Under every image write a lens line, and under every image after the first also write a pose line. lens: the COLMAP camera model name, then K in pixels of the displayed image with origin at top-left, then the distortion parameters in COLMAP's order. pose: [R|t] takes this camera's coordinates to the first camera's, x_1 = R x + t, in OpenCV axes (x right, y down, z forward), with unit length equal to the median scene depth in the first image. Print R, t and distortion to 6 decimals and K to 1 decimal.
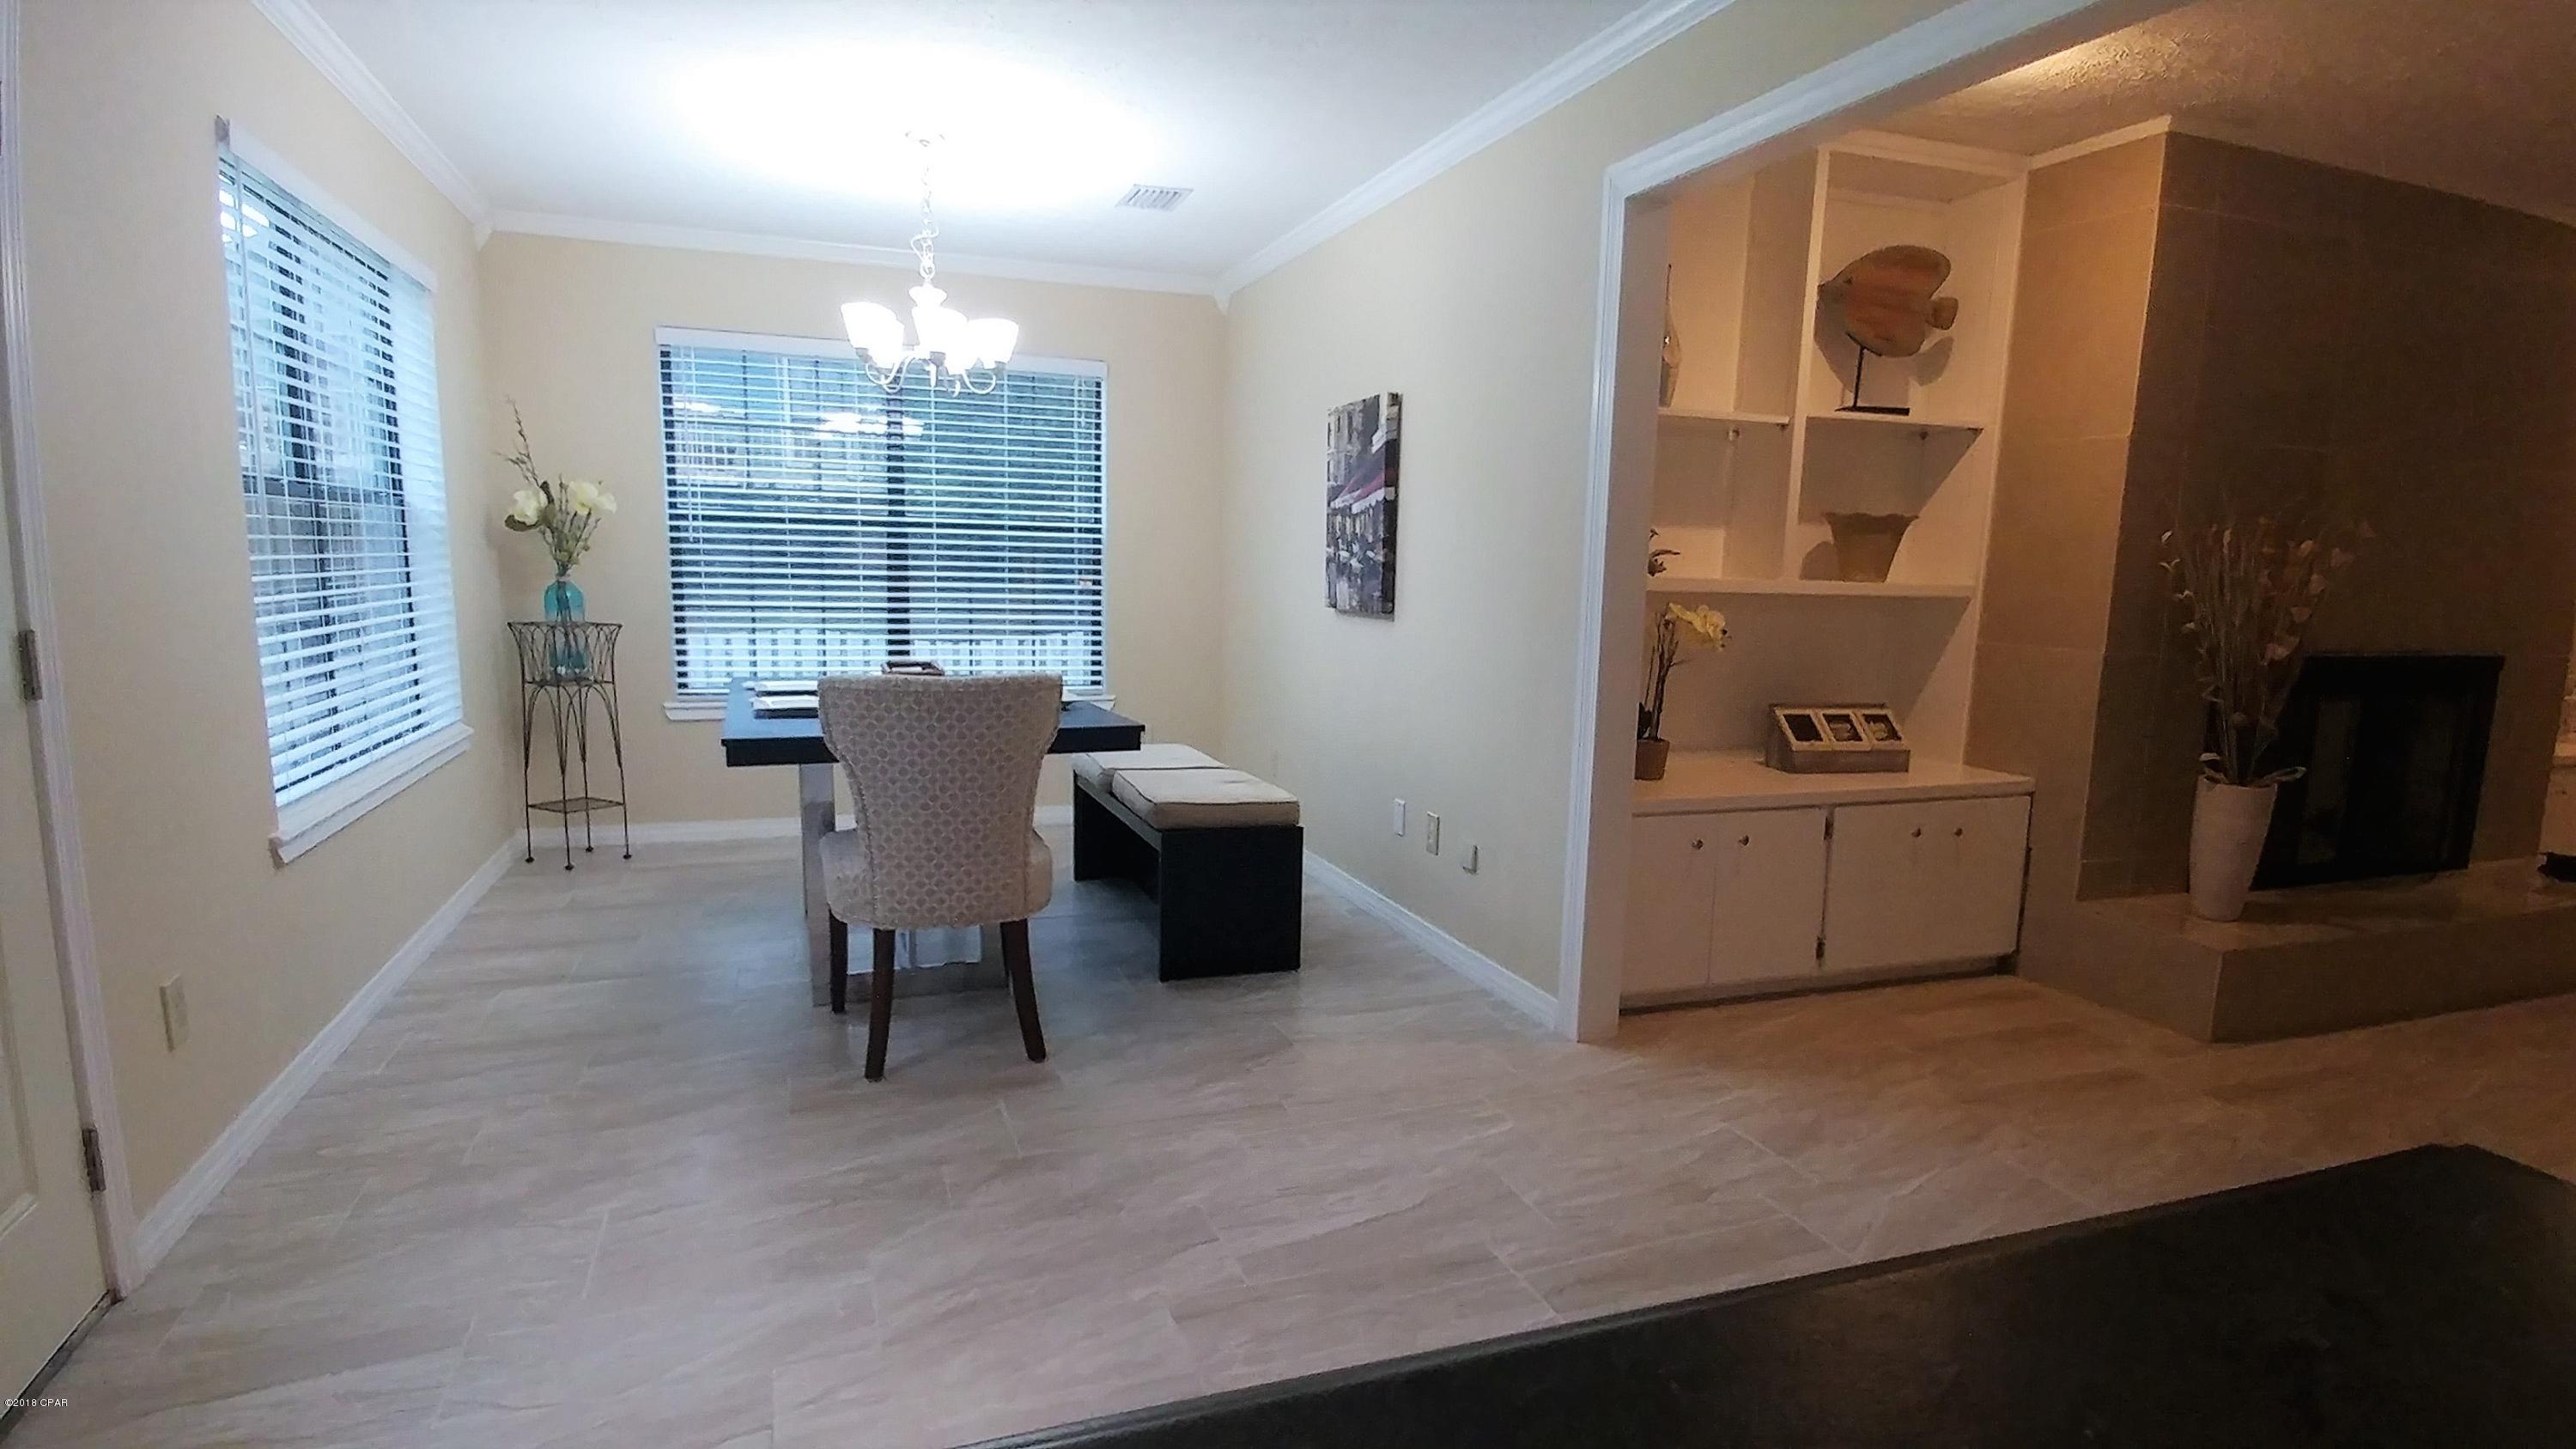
lens RADIAL K [[1360.5, 0, 1295.7], [0, 1360.5, 788.8], [0, 0, 1]] dist [-0.016943, -0.000500]
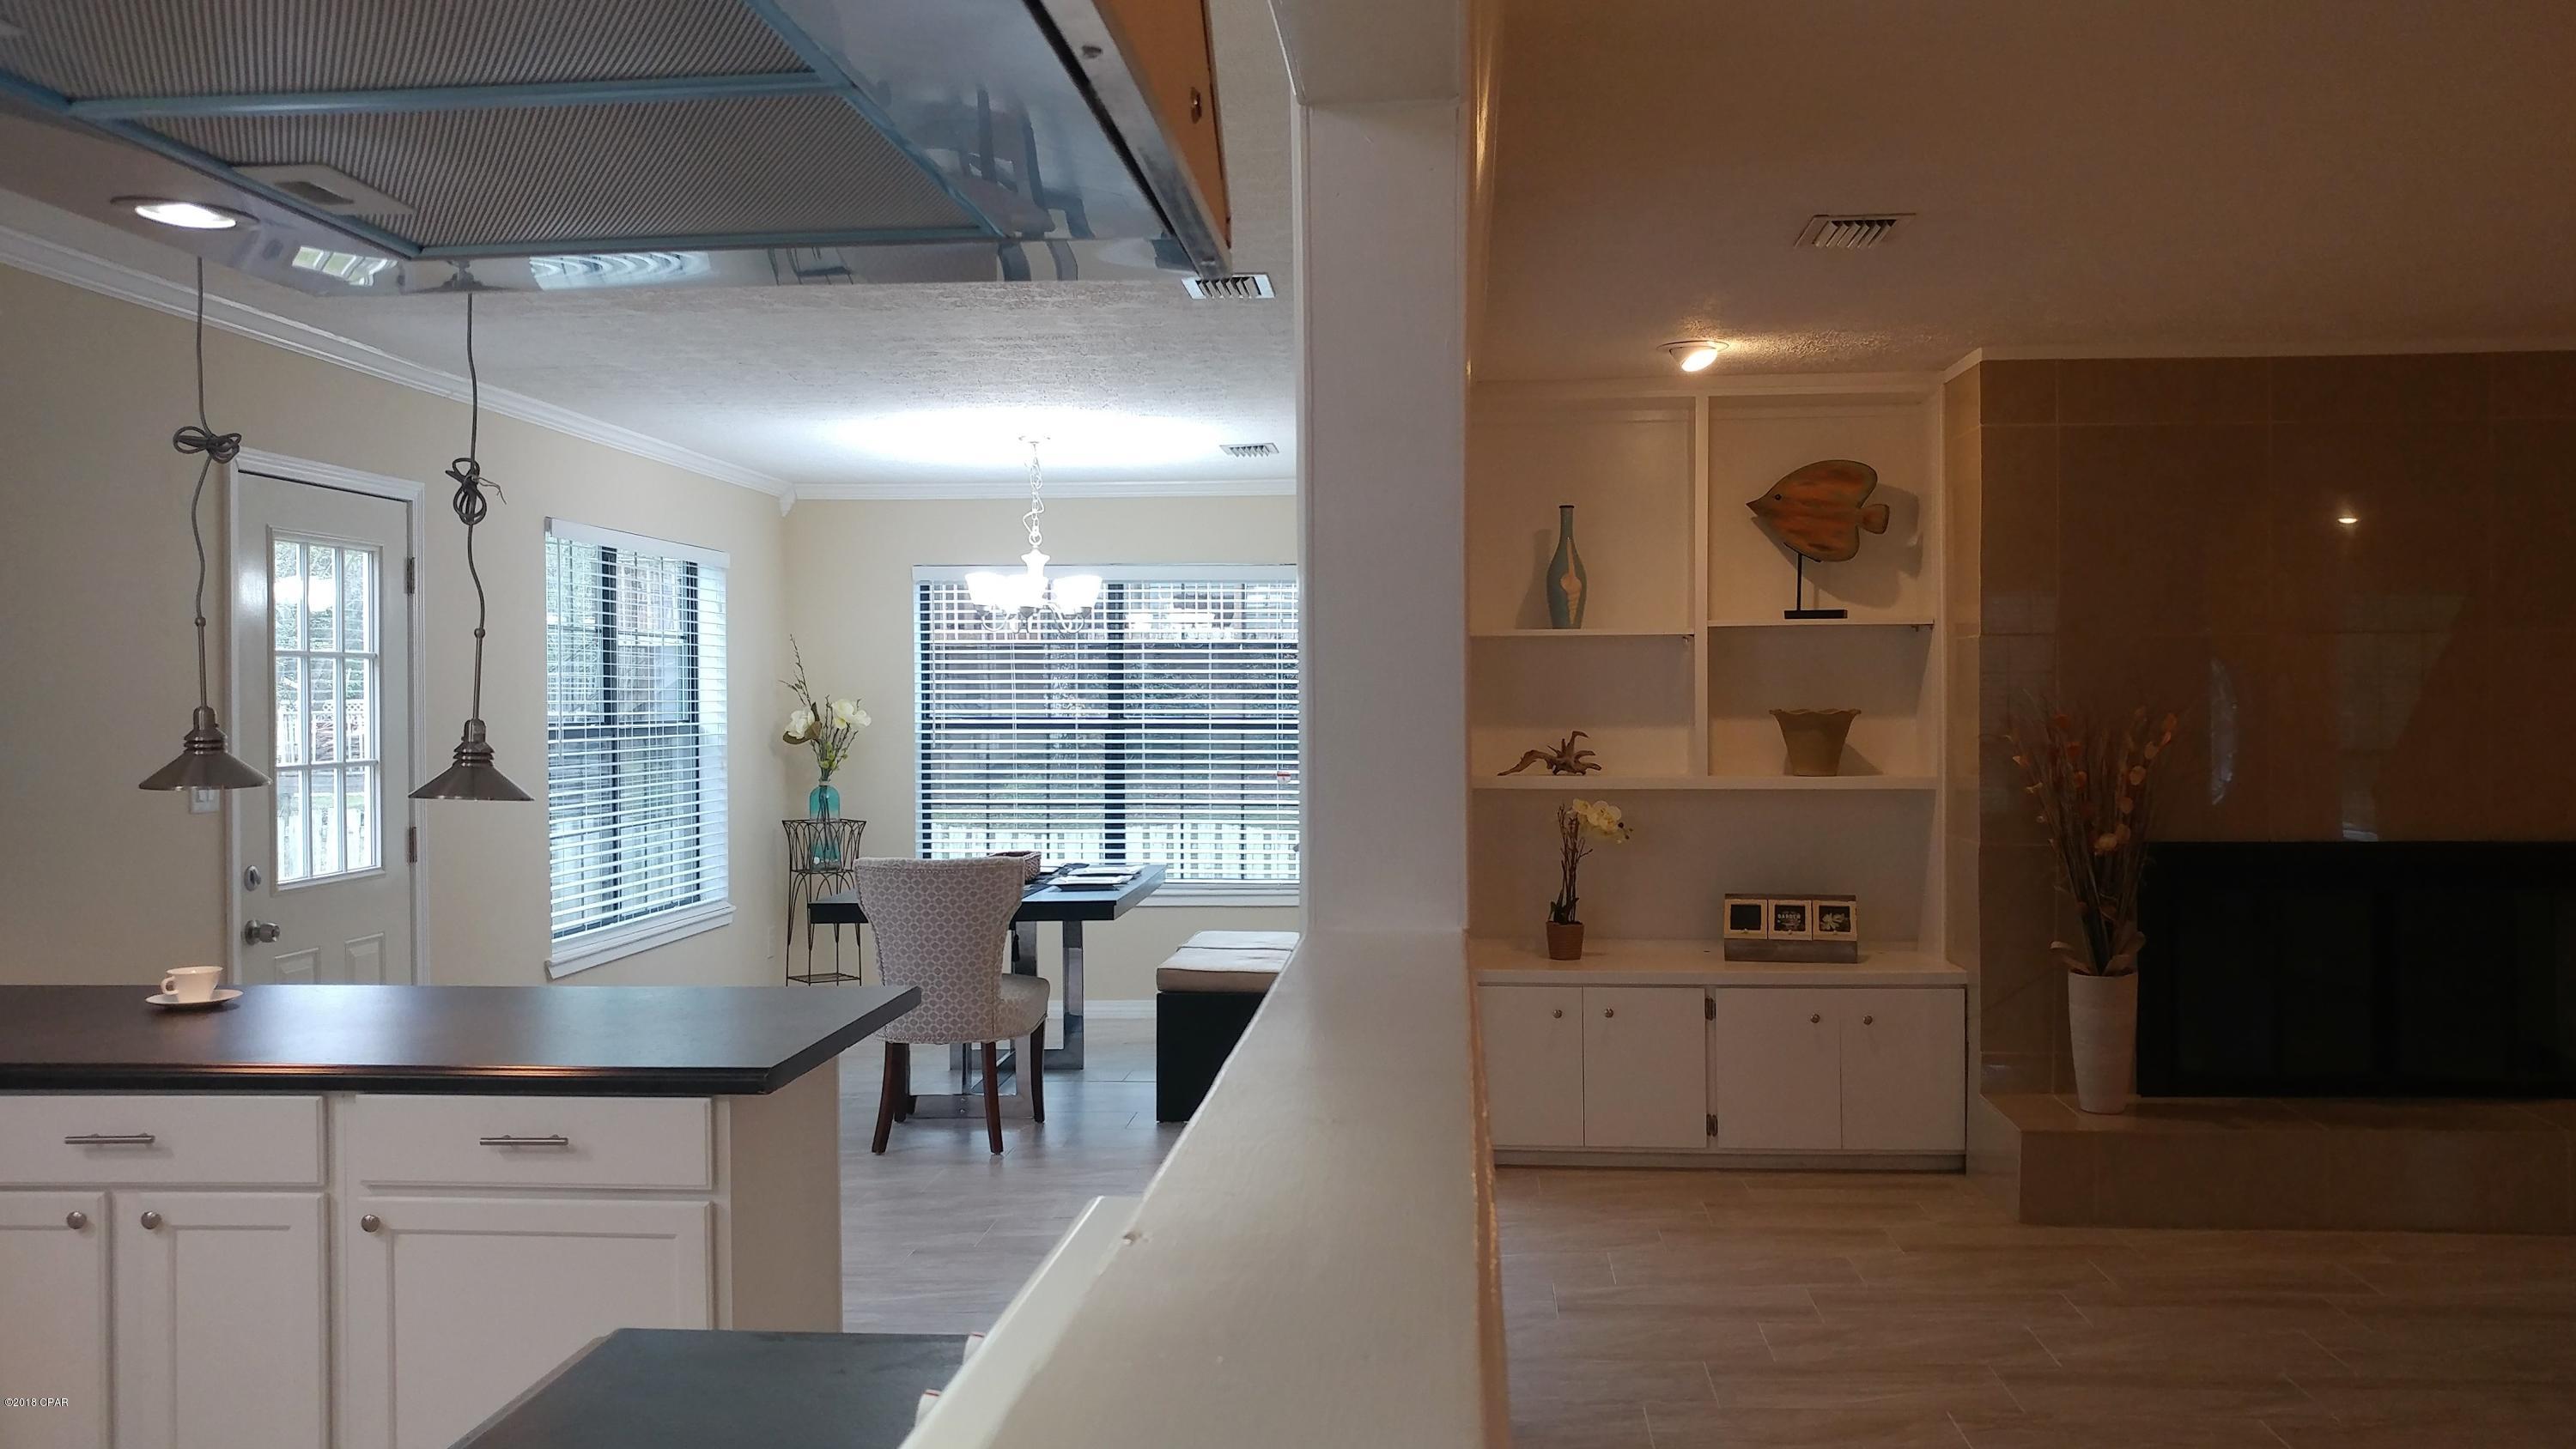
lens RADIAL K [[2152.4, 0, 1274.1], [0, 2152.4, 714.1], [0, 0, 1]] dist [0.029810, -0.006806]
pose [[0.907233, -0.025145, -0.419876, 0.695841], [-0.044564, 0.986848, -0.155389, 0.069609], [0.418261, 0.159686, 0.894180, -0.605782]]
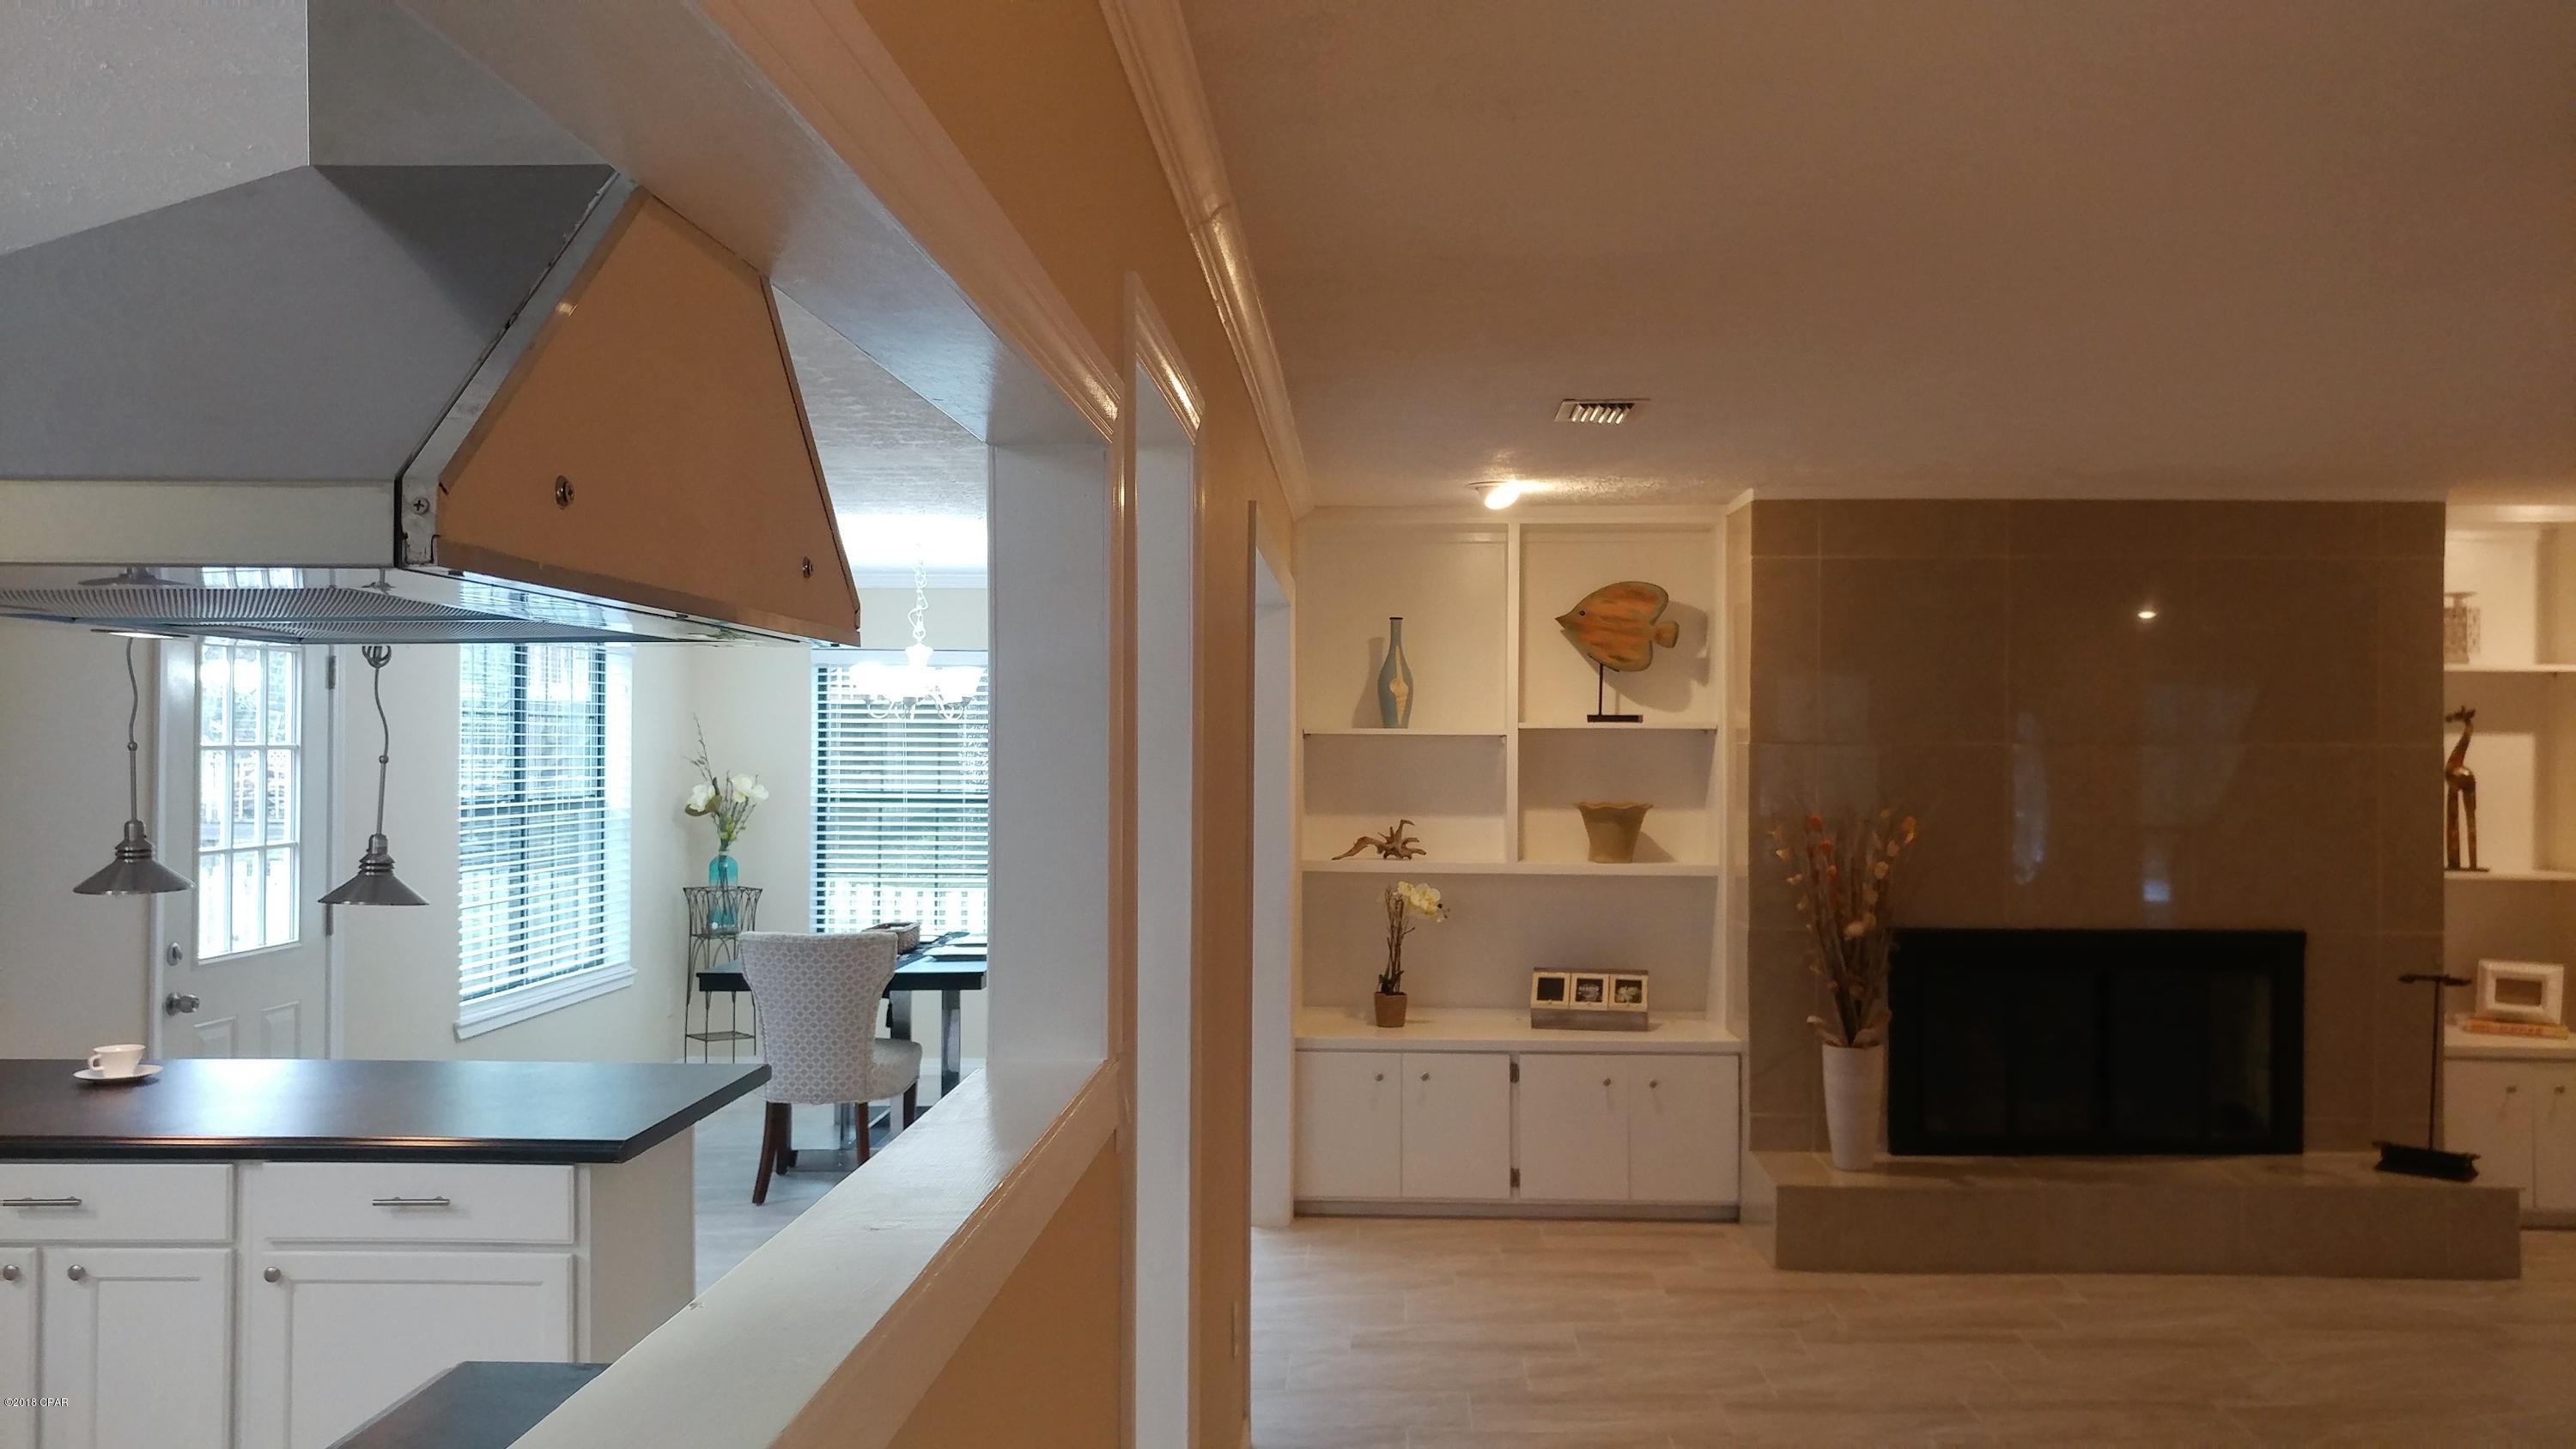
lens RADIAL K [[2084.2, 0, 1288.0], [0, 2084.2, 724.5], [0, 0, 1]] dist [0.019574, 0.002789]
pose [[0.925758, -0.023359, -0.377395, 0.786545], [-0.047393, 0.983051, -0.177102, 0.054224], [0.375135, 0.181839, 0.908960, -0.684390]]
